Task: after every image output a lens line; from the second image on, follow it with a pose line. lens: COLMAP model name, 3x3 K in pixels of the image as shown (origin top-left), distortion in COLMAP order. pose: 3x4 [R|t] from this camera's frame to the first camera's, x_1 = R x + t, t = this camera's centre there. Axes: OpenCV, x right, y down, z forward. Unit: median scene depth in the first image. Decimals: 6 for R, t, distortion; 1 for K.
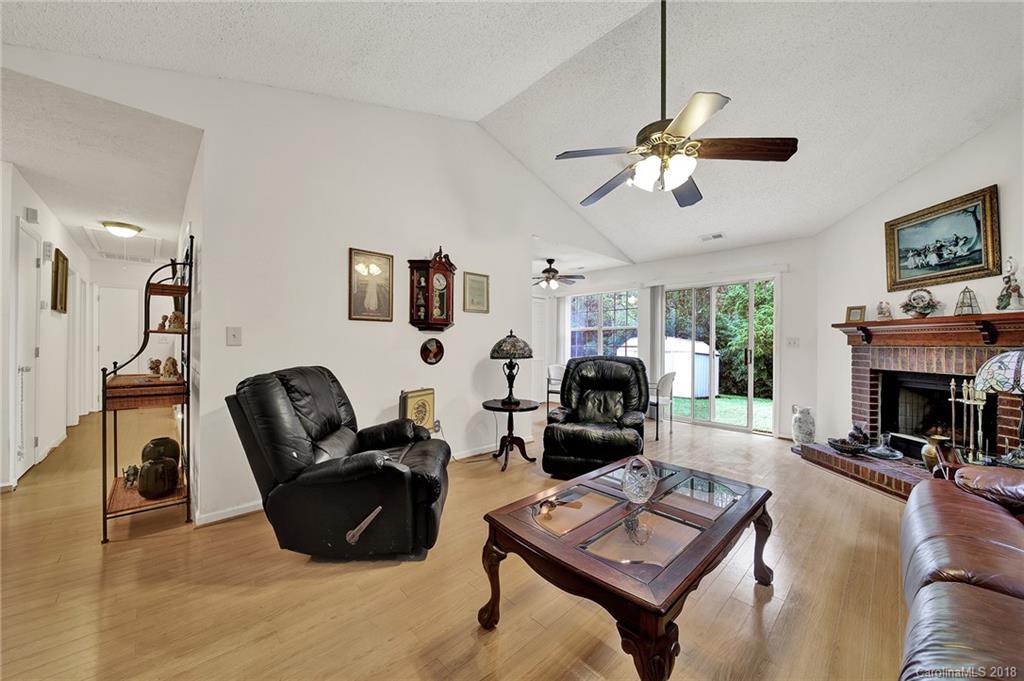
lens RADIAL K [[372.0, 0, 510.7], [0, 372.0, 343.7], [0, 0, 1]] dist [-0.001235, -0.000001]
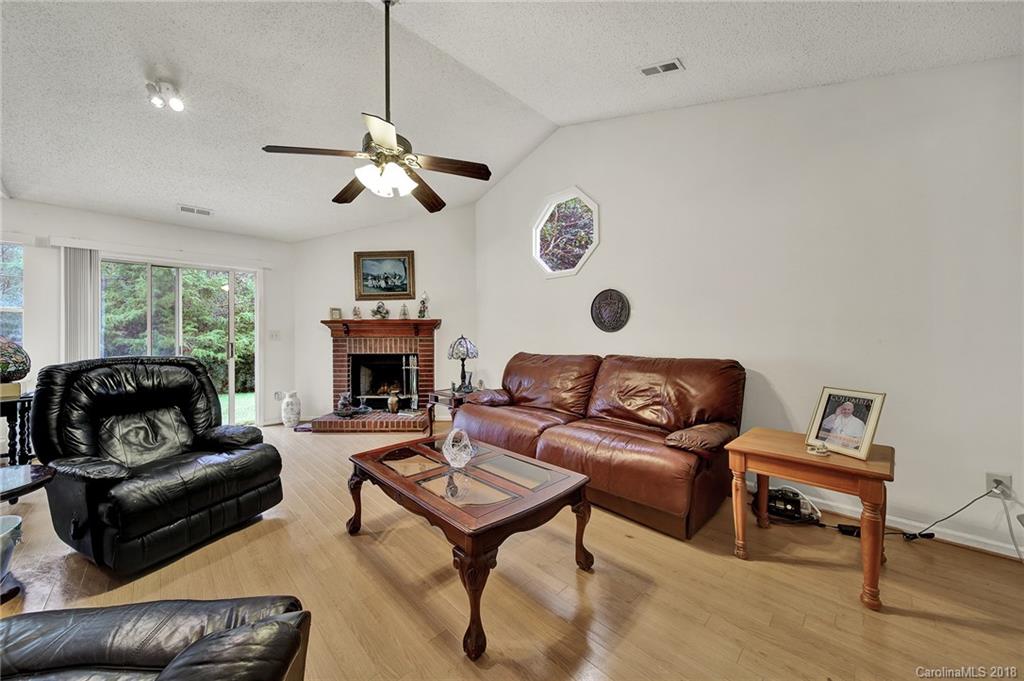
lens RADIAL K [[365.1, 0, 512.0], [0, 365.1, 340.5], [0, 0, 1]] dist [0.001731, 0.000191]
pose [[0.000461, -0.016742, 0.999860, -0.434006], [0.003826, 0.999853, 0.016740, -0.003985], [-0.999993, 0.003818, 0.000525, 0.408499]]
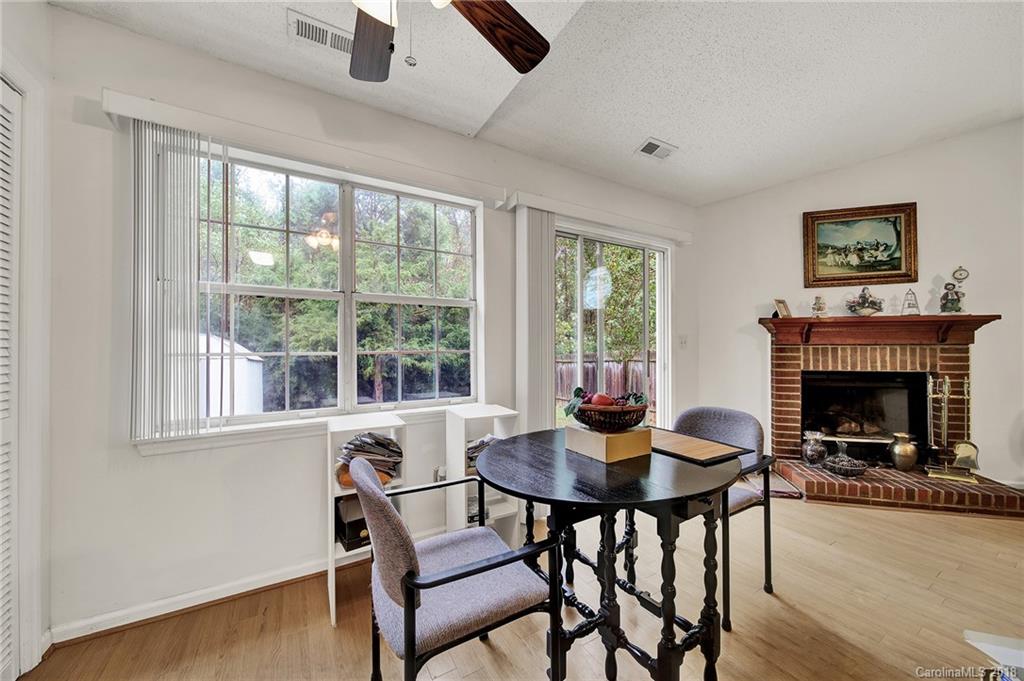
lens RADIAL K [[372.0, 0, 510.7], [0, 372.0, 343.7], [0, 0, 1]] dist [-0.001235, -0.000001]
pose [[0.228933, -0.002187, 0.973440, -0.071383], [0.003125, 0.999994, 0.001512, -0.000526], [-0.973437, 0.002695, 0.228938, 1.581280]]
